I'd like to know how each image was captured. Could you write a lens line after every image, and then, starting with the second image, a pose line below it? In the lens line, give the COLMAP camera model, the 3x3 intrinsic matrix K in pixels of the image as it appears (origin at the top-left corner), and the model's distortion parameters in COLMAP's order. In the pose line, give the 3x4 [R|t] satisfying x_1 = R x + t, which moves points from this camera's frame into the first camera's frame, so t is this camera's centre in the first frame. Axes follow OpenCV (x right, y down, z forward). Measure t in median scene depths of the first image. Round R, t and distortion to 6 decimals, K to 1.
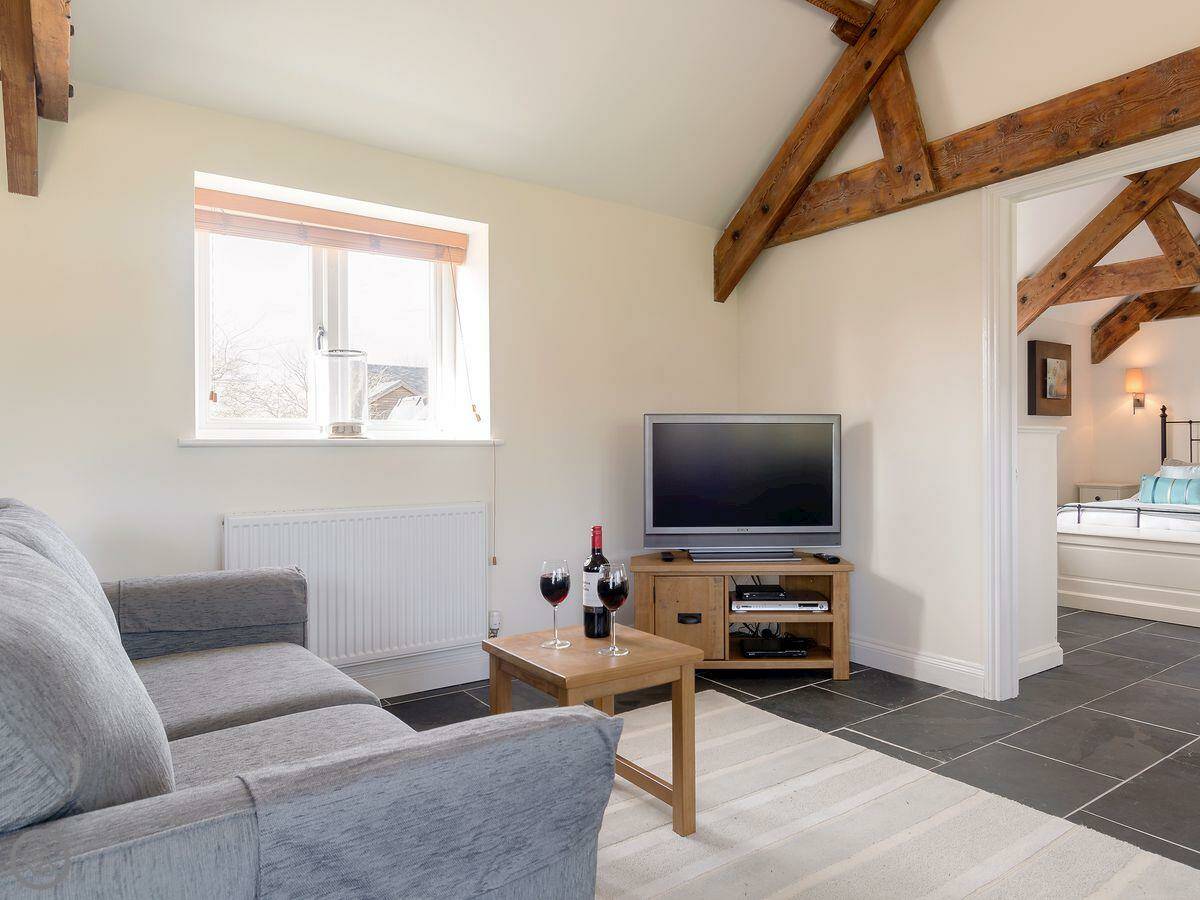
lens RADIAL K [[806.2, 0, 614.0], [0, 806.2, 448.7], [0, 0, 1]] dist [-0.008503, -0.005296]
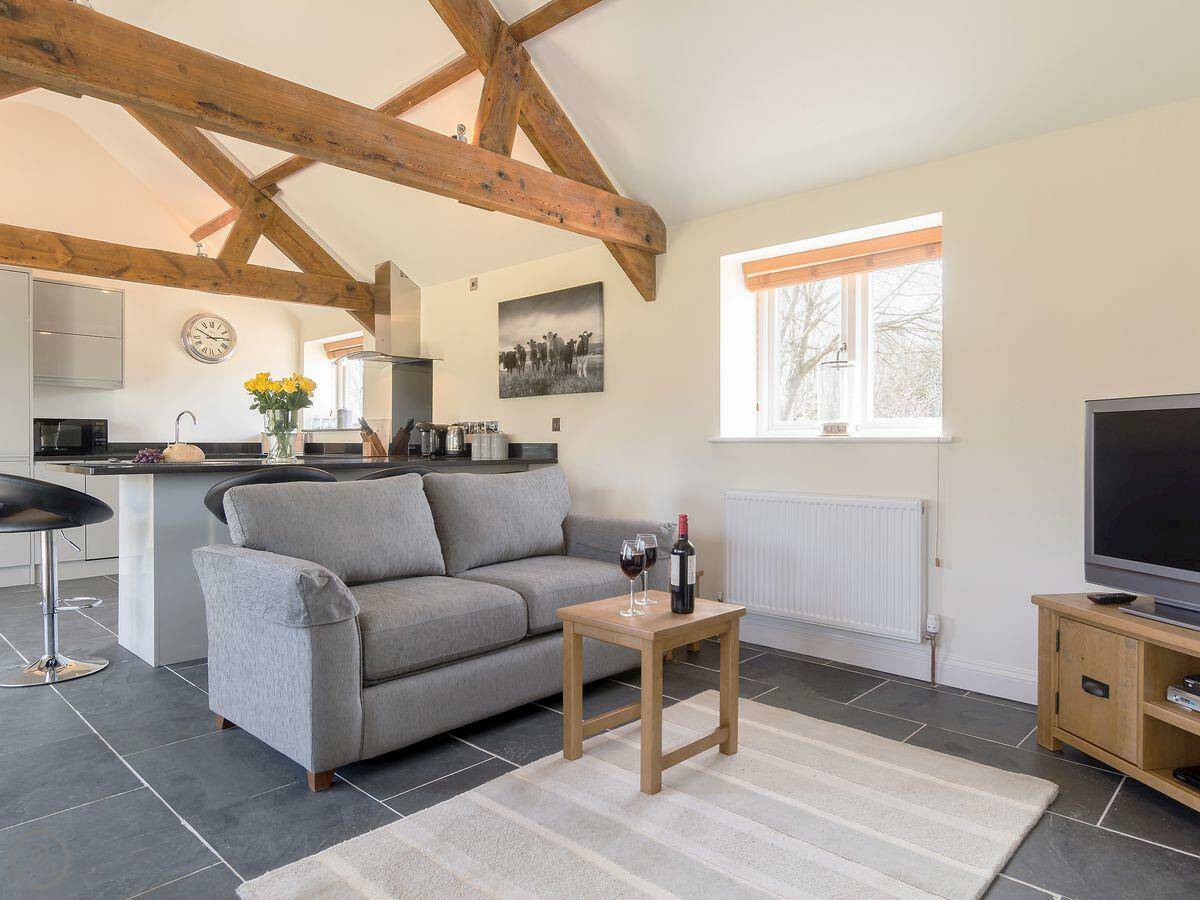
lens RADIAL K [[720.7, 0, 600.0], [0, 720.7, 450.0], [0, 0, 1]] dist [-0.004908, -0.000282]
pose [[0.187947, 0.015045, -0.982064, 0.628557], [-0.005482, 0.999883, 0.014269, -0.005758], [0.982164, 0.002701, 0.188008, 0.446765]]
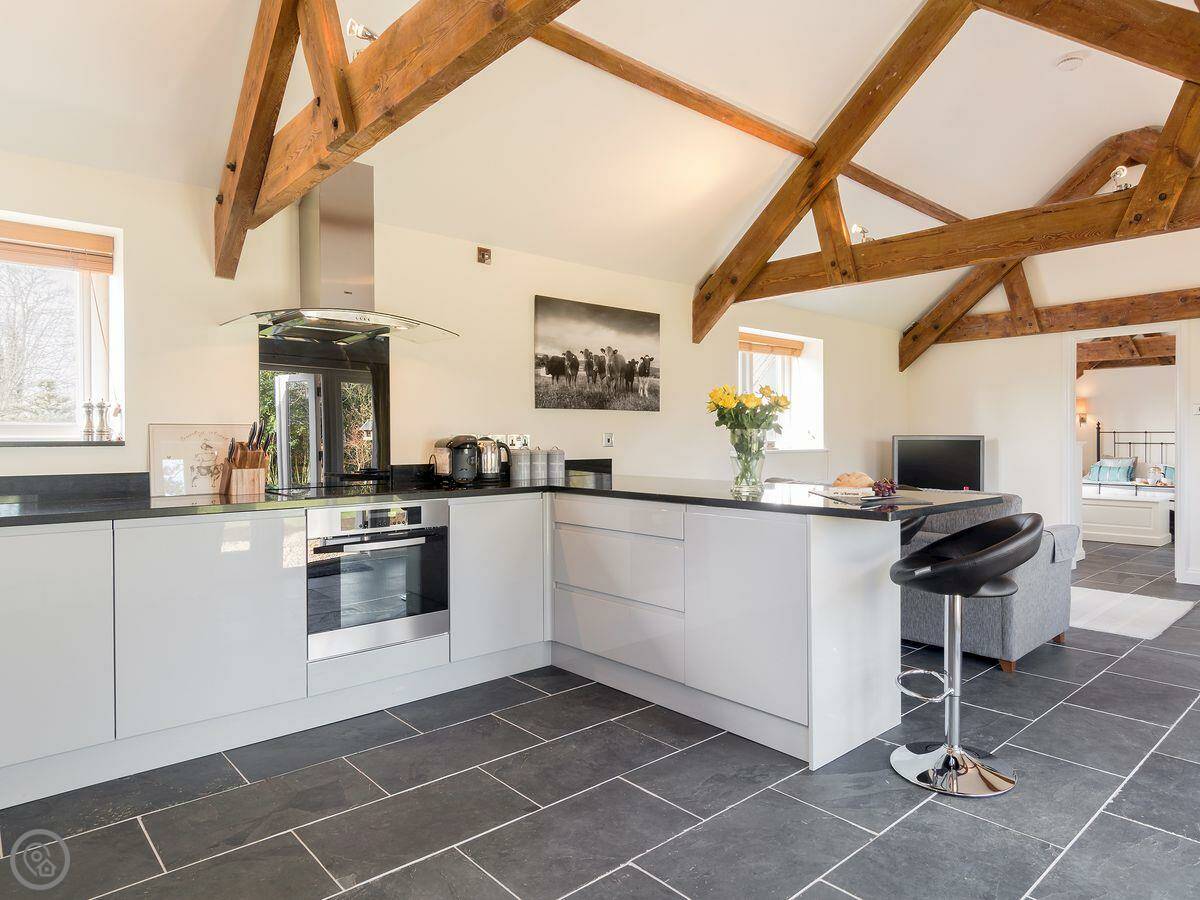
lens RADIAL K [[757.9, 0, 642.7], [0, 757.9, 446.1], [0, 0, 1]] dist [-0.002399, -0.003199]
pose [[0.991734, -0.001974, 0.128295, -0.887684], [0.001157, 0.999979, 0.006445, -0.031950], [-0.128305, -0.006243, 0.991715, -0.841859]]
